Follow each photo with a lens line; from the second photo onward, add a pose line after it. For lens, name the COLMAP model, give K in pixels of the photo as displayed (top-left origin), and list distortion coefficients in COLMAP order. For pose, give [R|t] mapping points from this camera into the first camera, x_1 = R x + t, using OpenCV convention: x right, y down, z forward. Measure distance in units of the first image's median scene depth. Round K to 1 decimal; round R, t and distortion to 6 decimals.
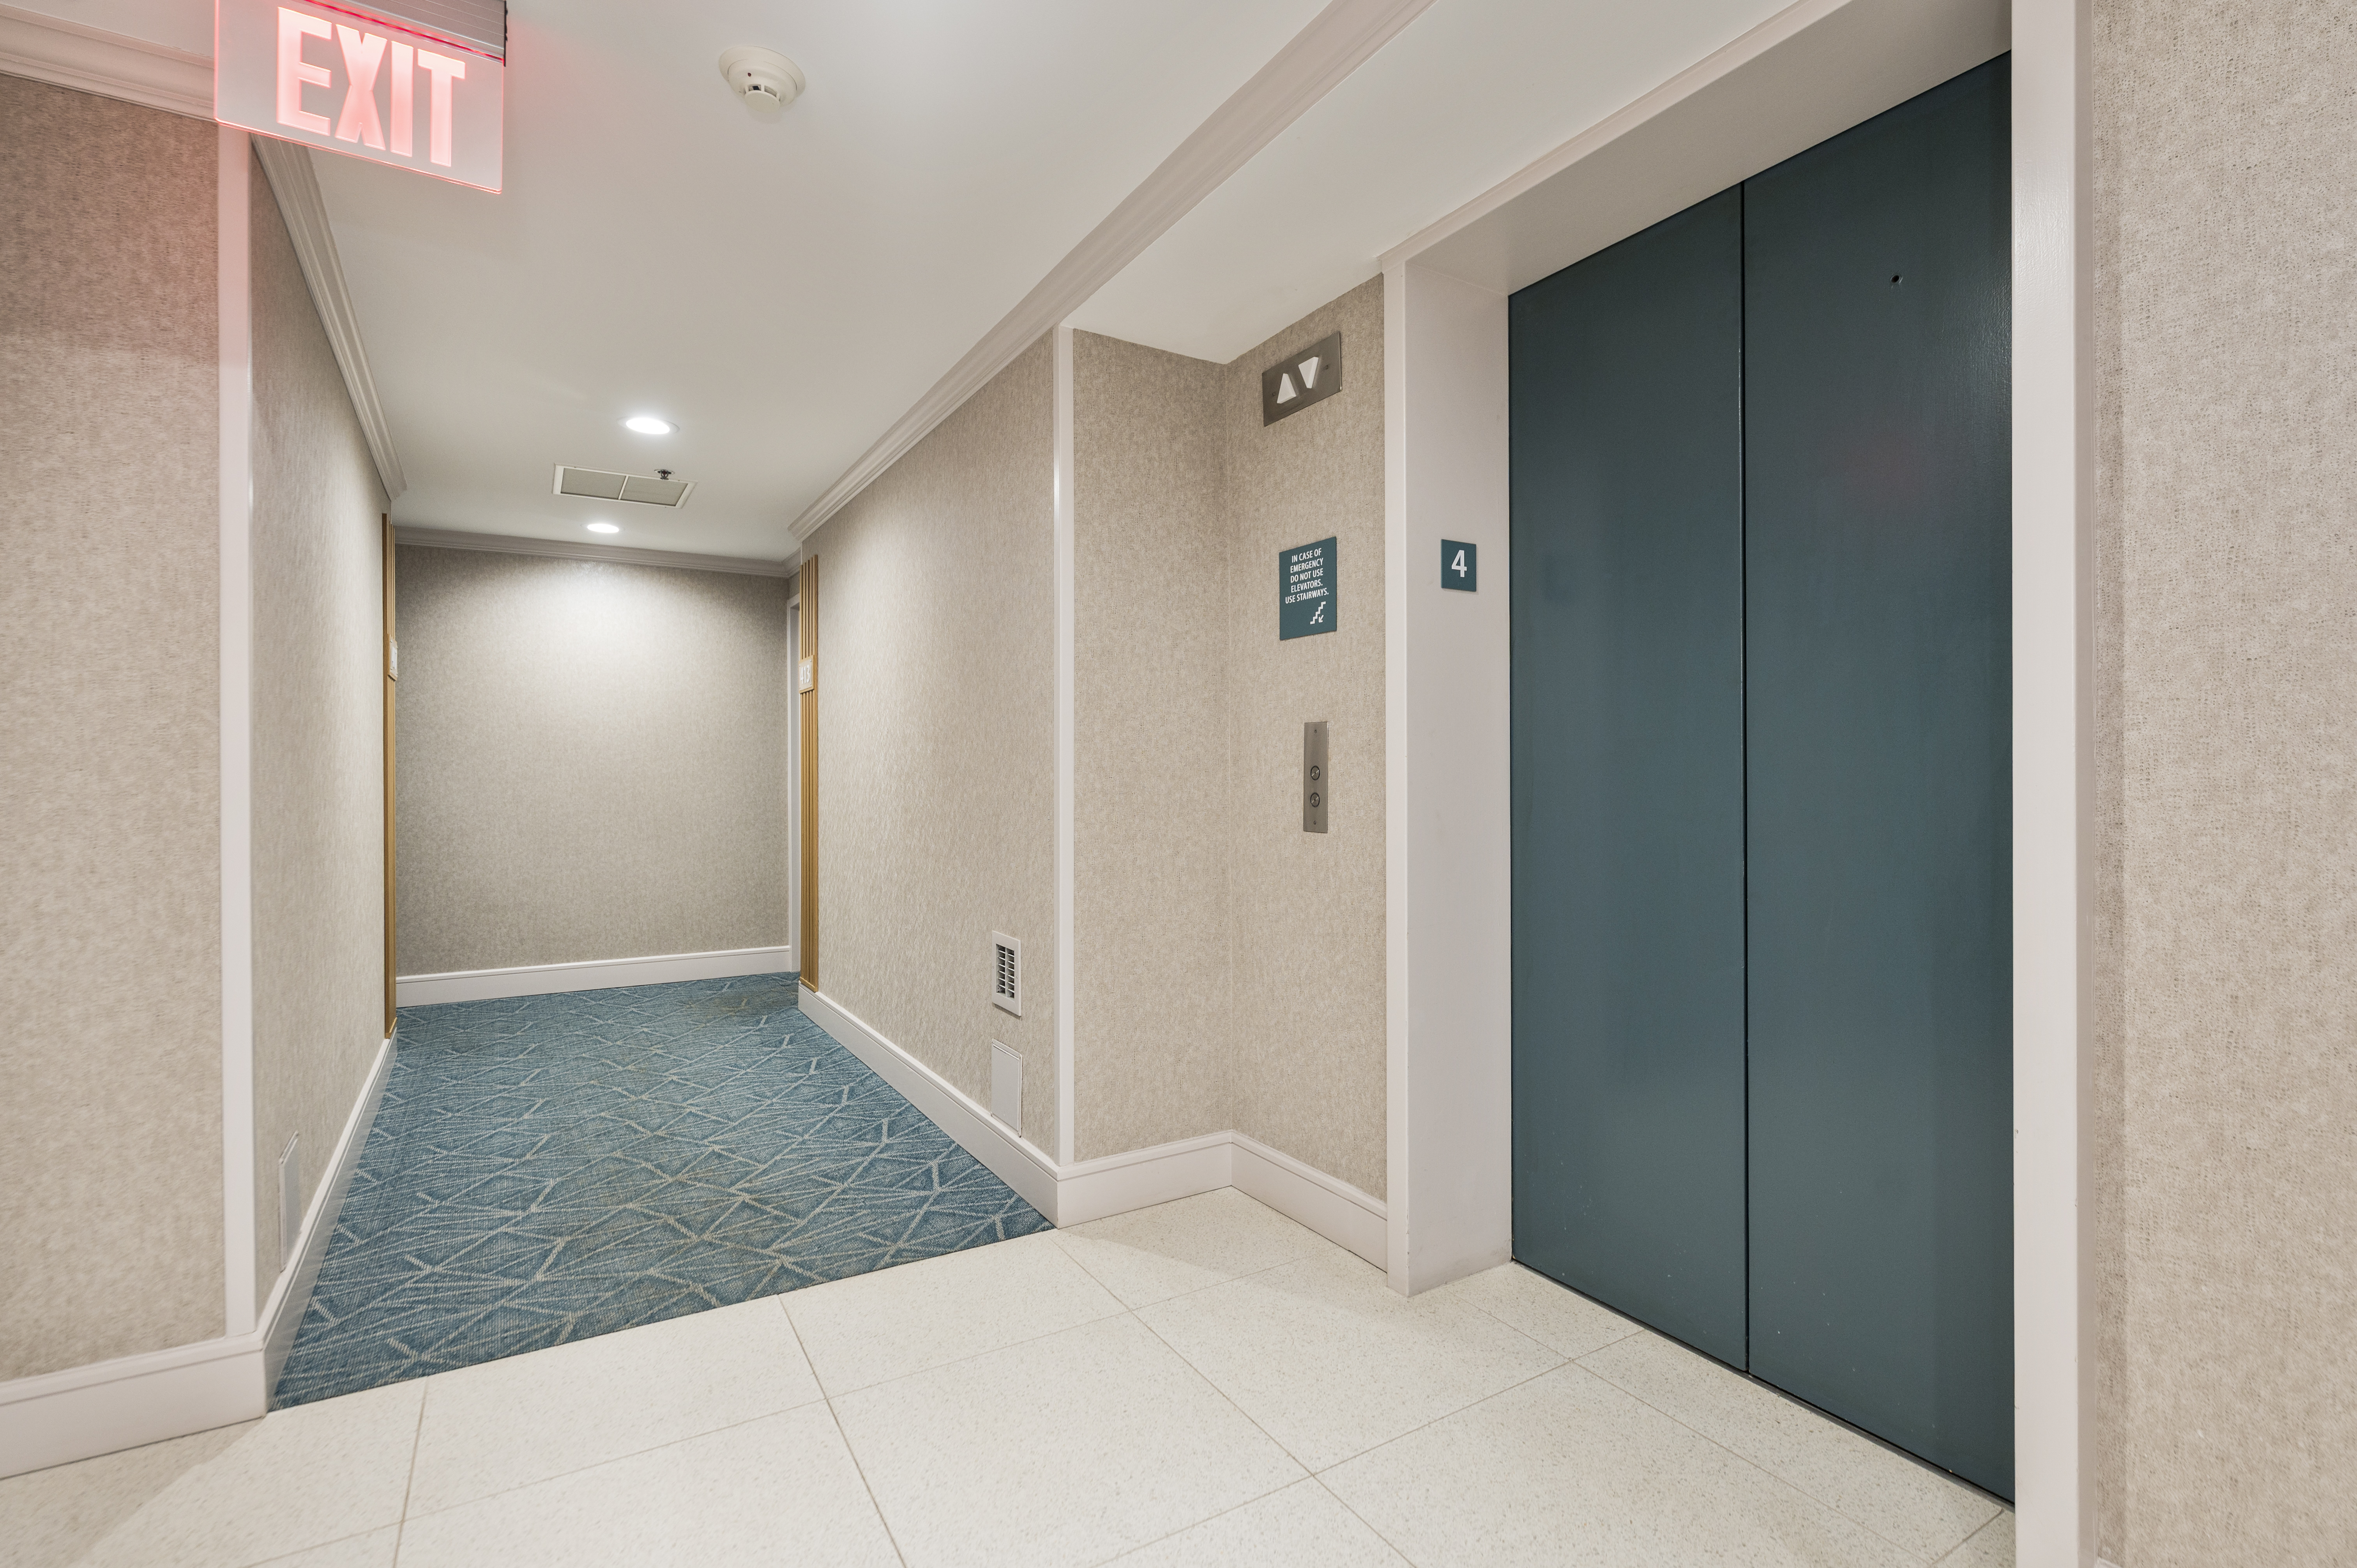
lens RADIAL K [[1075.4, 0, 1180.2], [0, 1075.4, 781.9], [0, 0, 1]] dist [0.001260, 0.000386]
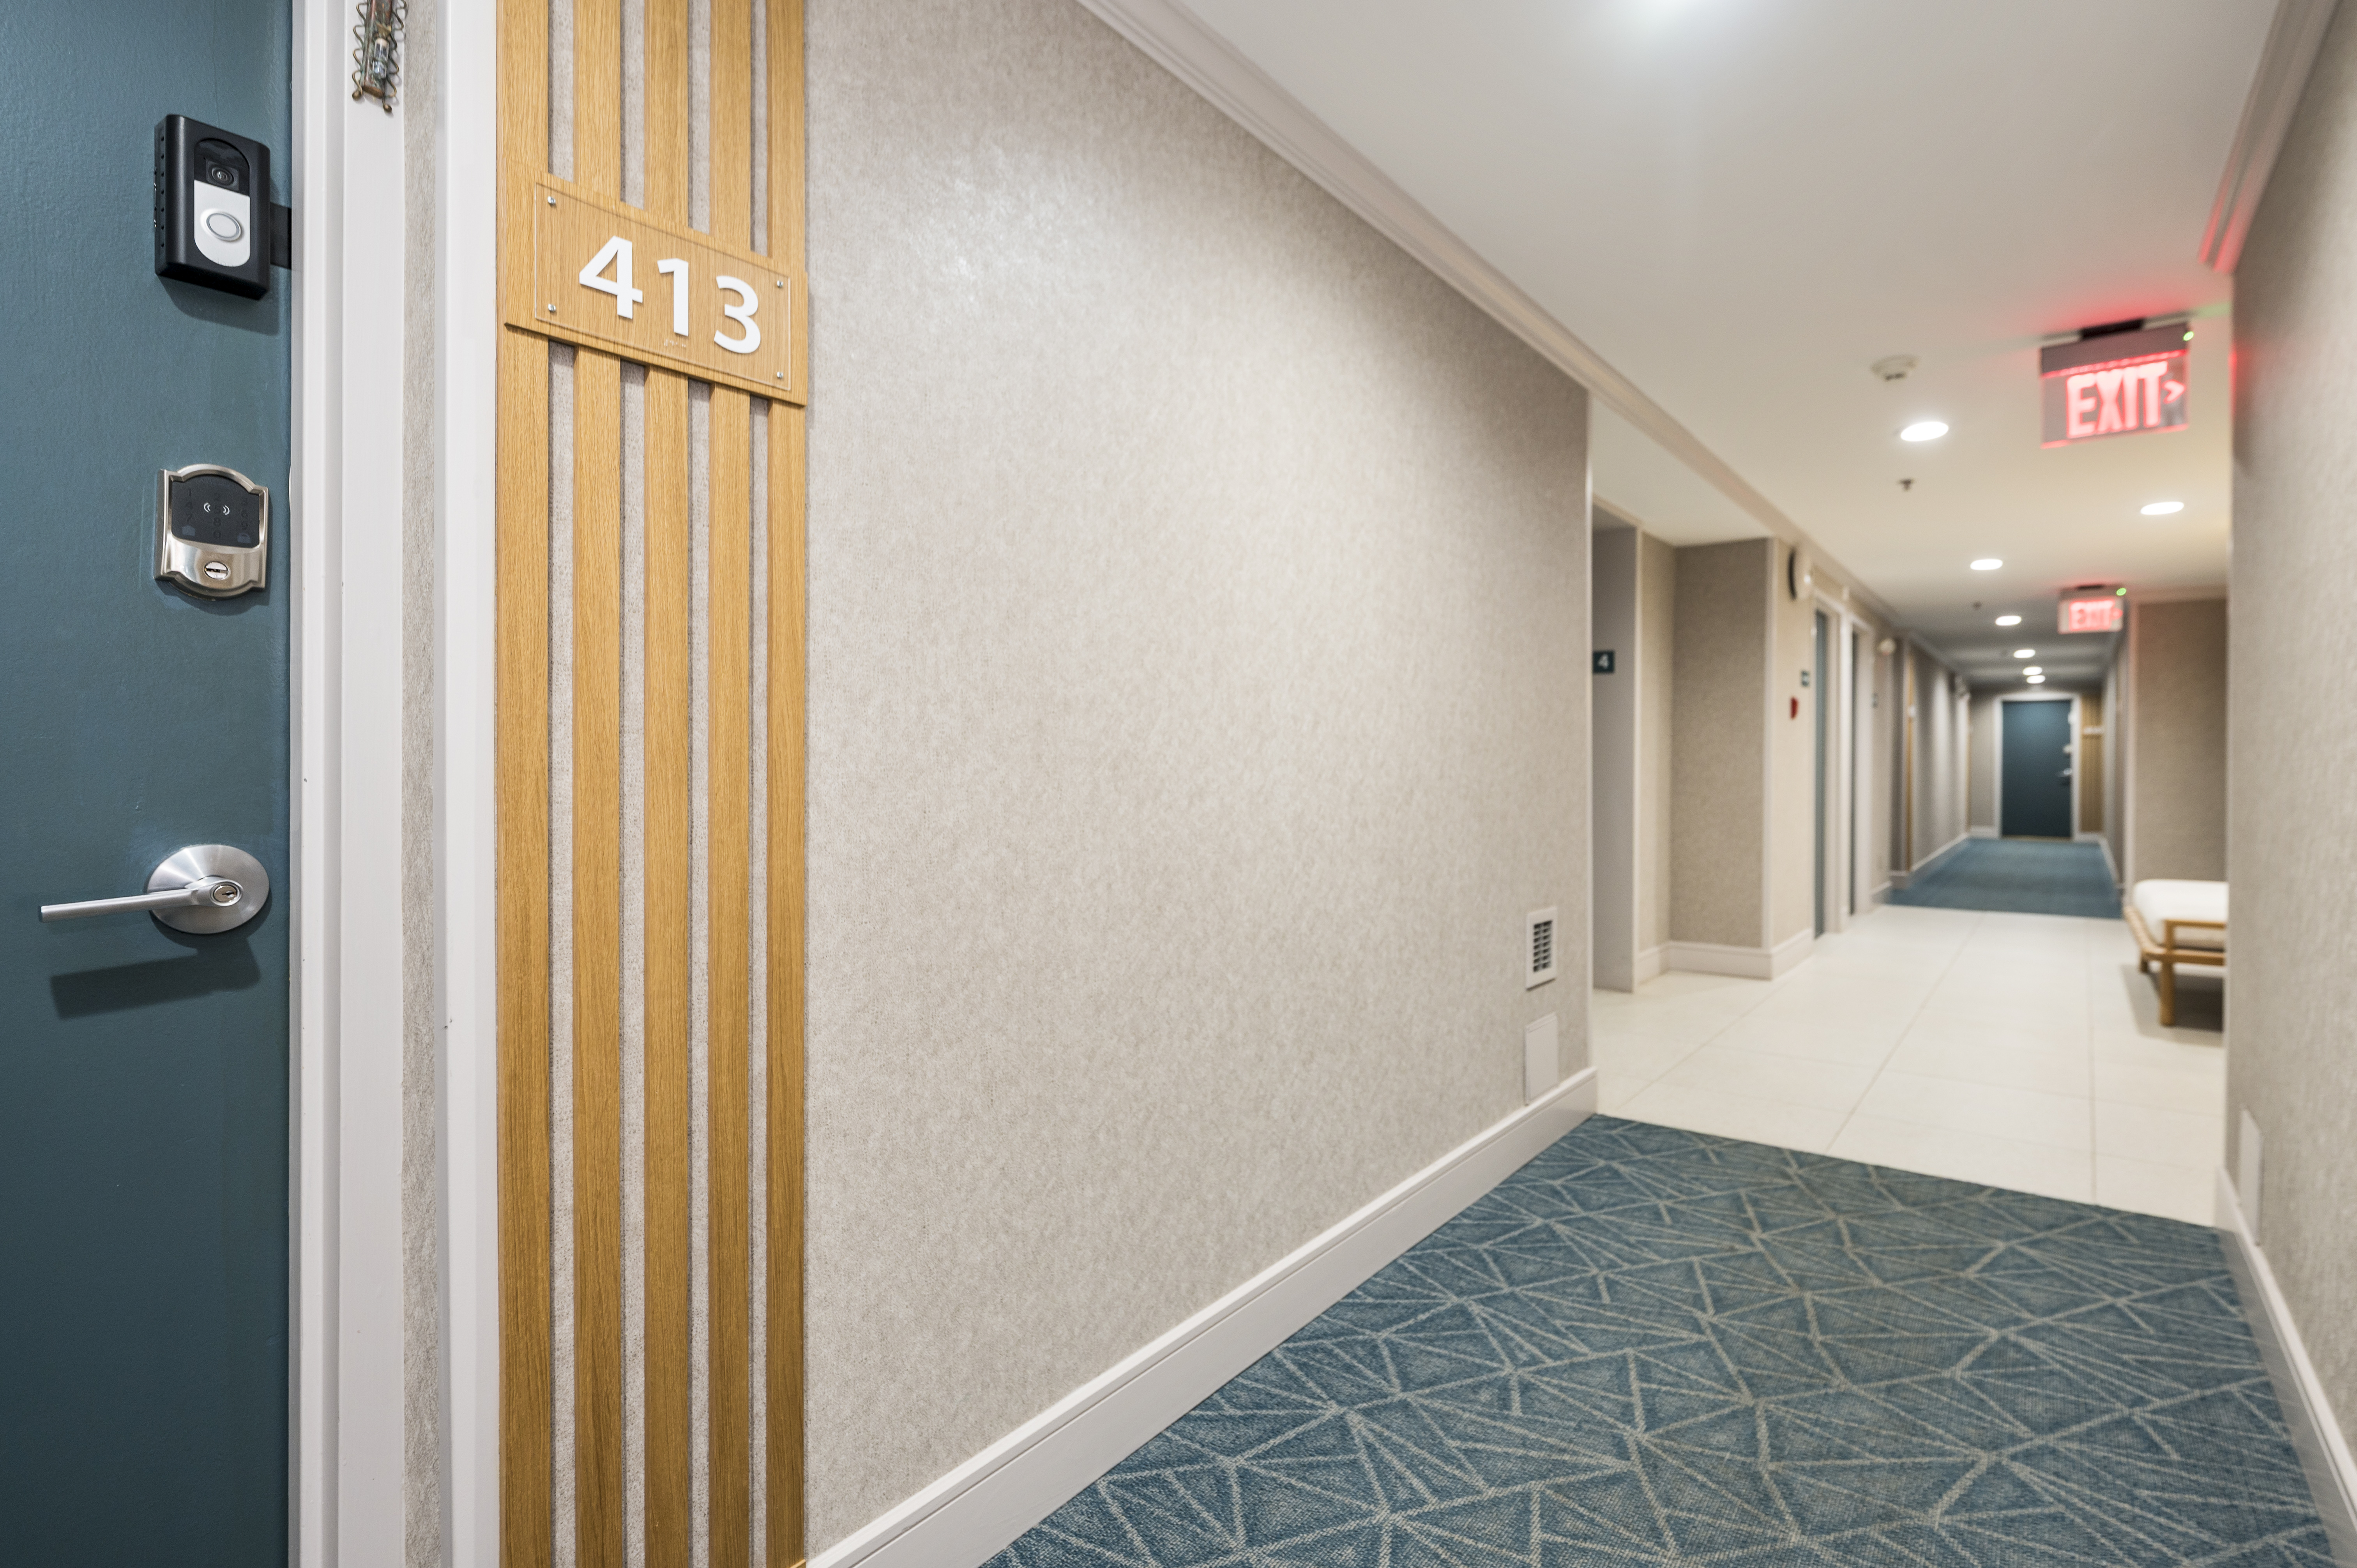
lens RADIAL K [[1298.2, 0, 1179.4], [0, 1298.2, 771.9], [0, 0, 1]] dist [-0.005964, -0.002462]
pose [[-0.405908, -0.004599, 0.913903, -1.142649], [0.006579, 0.999947, 0.007954, -0.001290], [-0.913890, 0.009241, -0.405856, 1.802854]]
